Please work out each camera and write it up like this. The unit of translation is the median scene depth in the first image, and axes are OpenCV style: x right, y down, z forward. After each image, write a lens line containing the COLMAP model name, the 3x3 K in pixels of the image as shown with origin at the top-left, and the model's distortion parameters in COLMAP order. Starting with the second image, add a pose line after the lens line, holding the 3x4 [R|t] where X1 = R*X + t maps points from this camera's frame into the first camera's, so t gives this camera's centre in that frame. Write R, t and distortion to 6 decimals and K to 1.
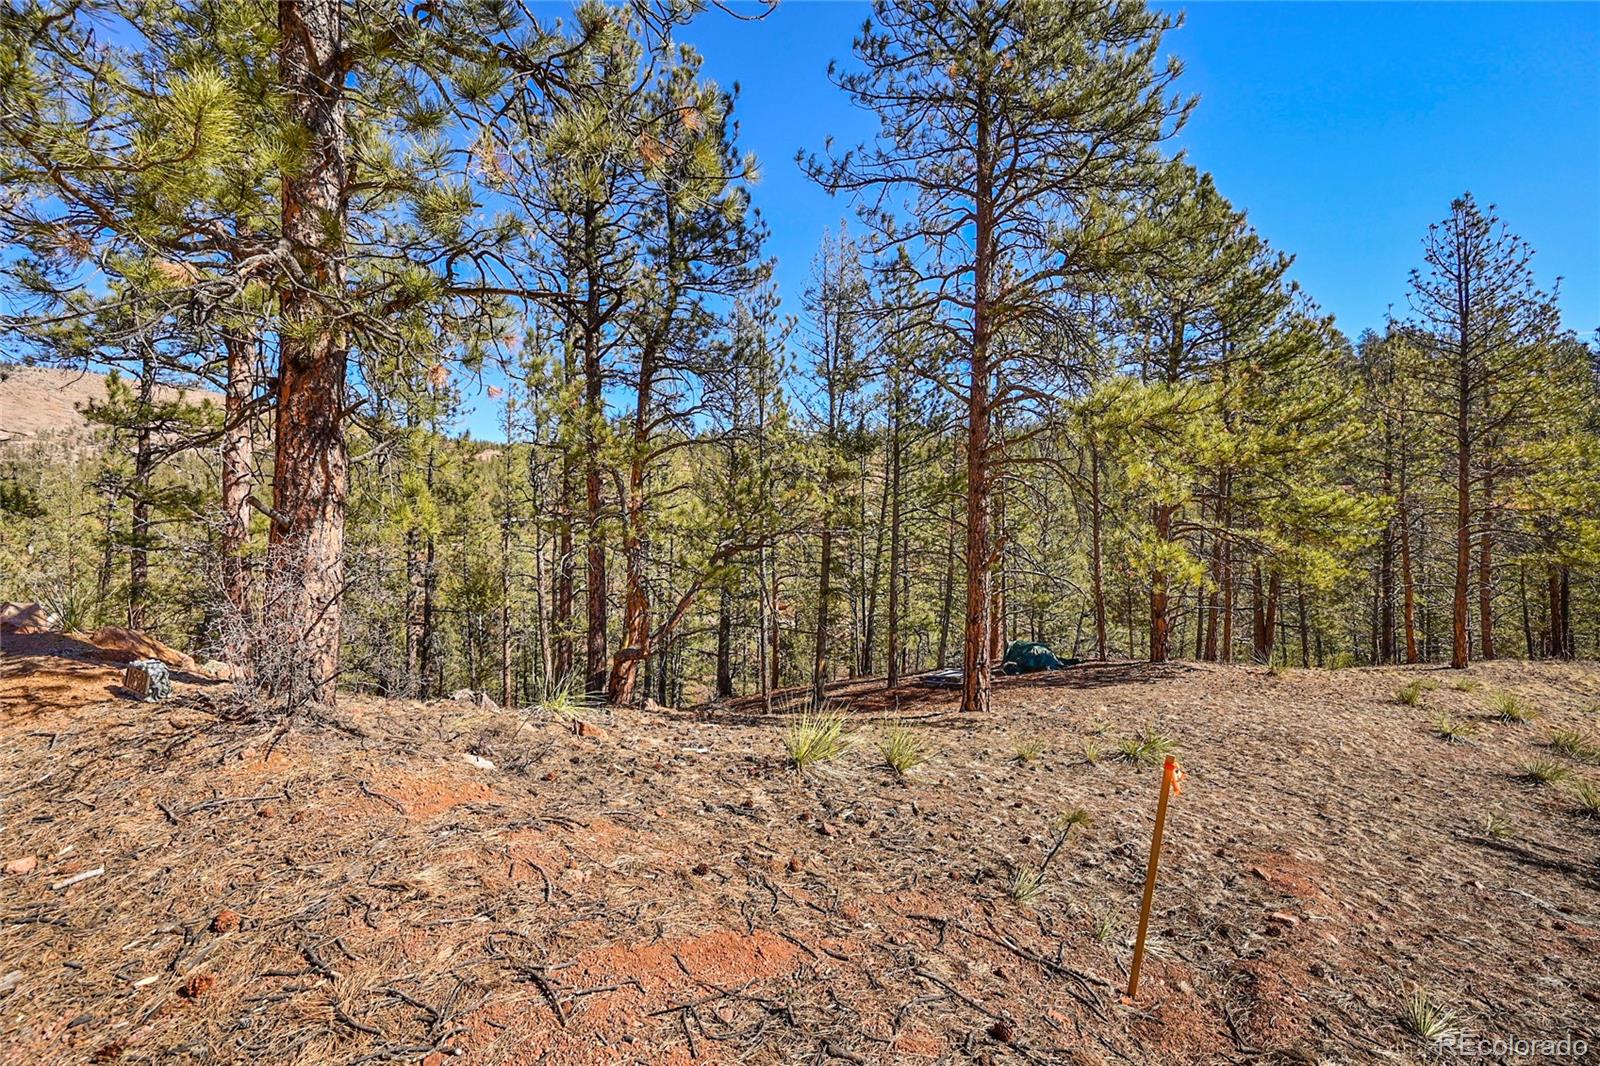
lens RADIAL K [[626.8, 0, 804.0], [0, 626.8, 532.6], [0, 0, 1]] dist [-0.000121, 0.000048]
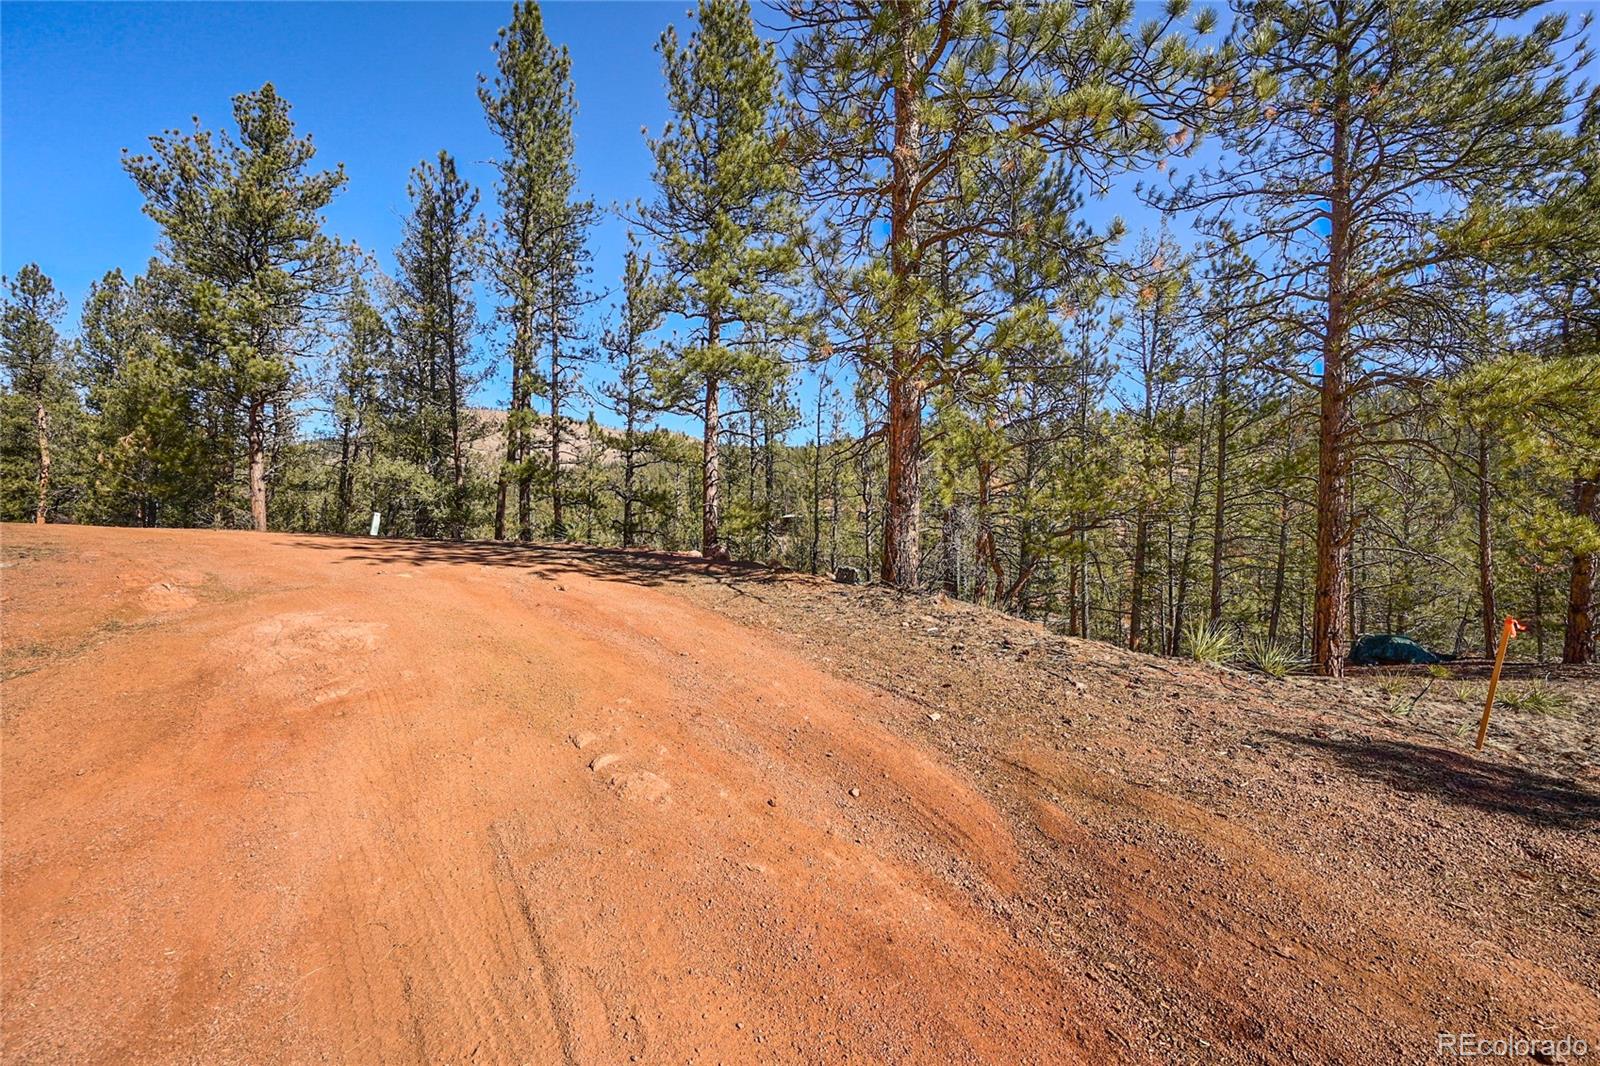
lens RADIAL K [[626.8, 0, 805.8], [0, 626.8, 535.6], [0, 0, 1]] dist [-0.000121, 0.000048]
pose [[0.922996, 0.004586, -0.384783, -0.129650], [-0.000033, 0.999930, 0.011836, 0.026610], [0.384810, -0.010912, 0.922931, -0.315269]]
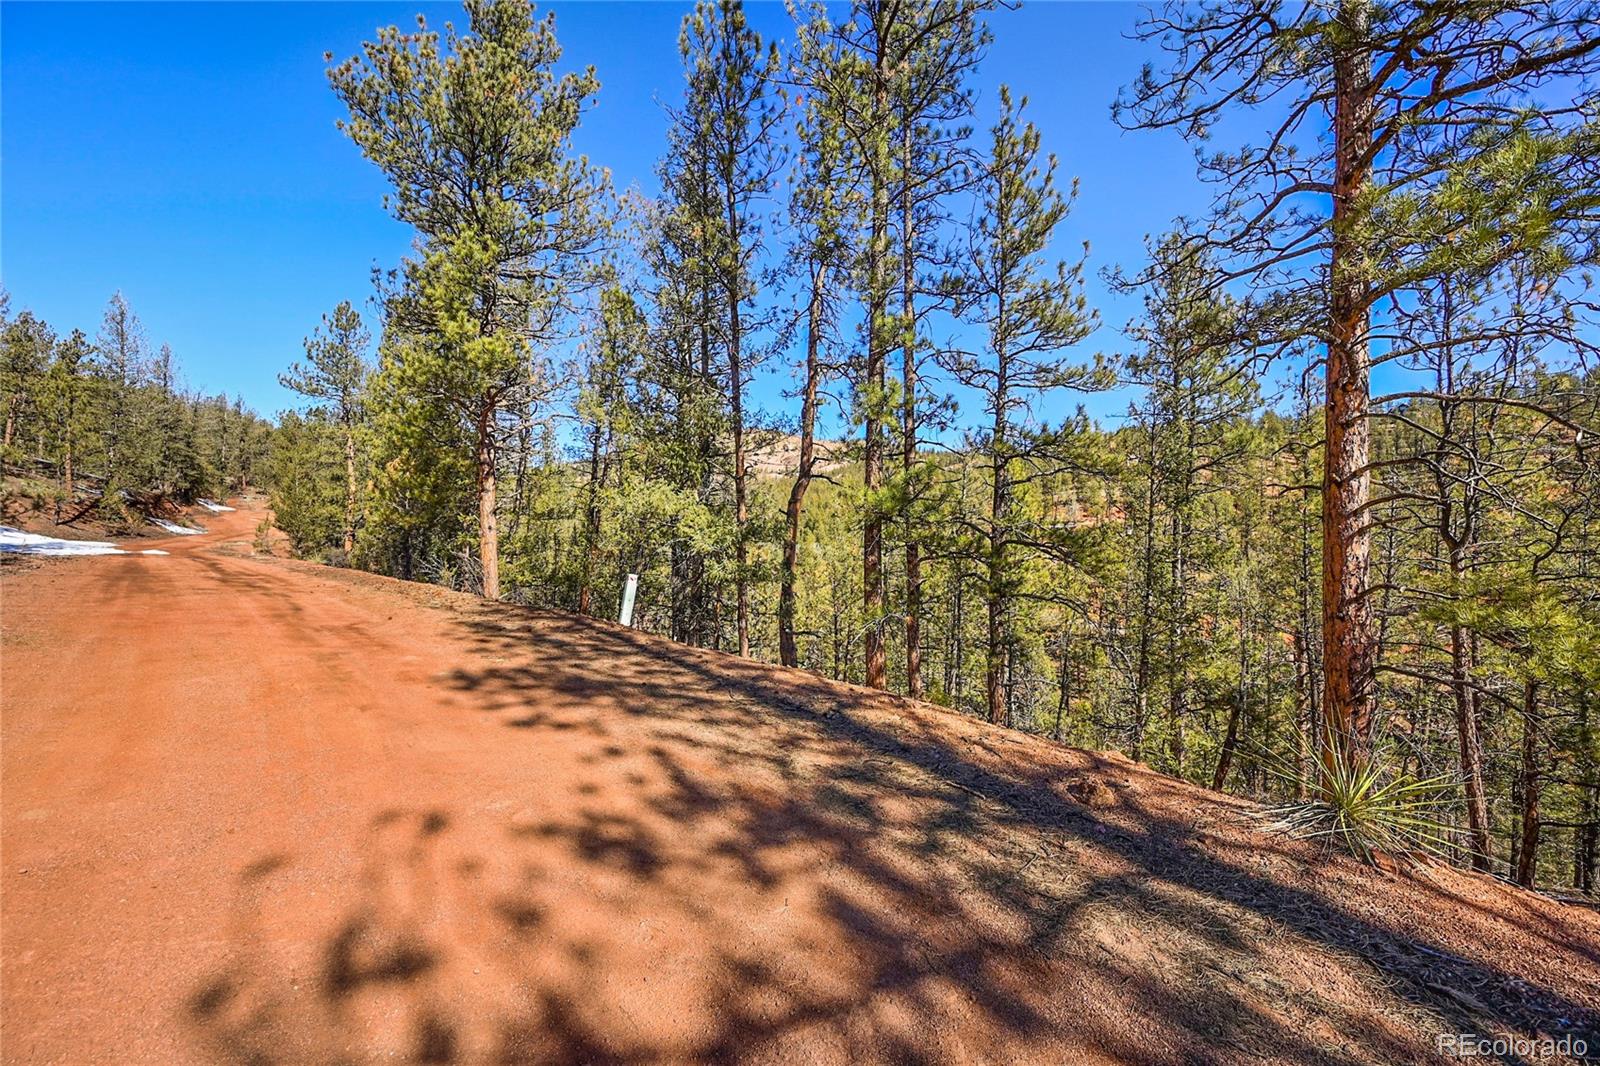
lens RADIAL K [[626.8, 0, 802.9], [0, 626.8, 531.0], [0, 0, 1]] dist [-0.000121, 0.000048]
pose [[0.756618, -0.001045, -0.653857, -0.957044], [-0.003084, 0.999982, -0.005167, -0.076261], [0.653850, 0.005925, 0.756601, 0.201964]]
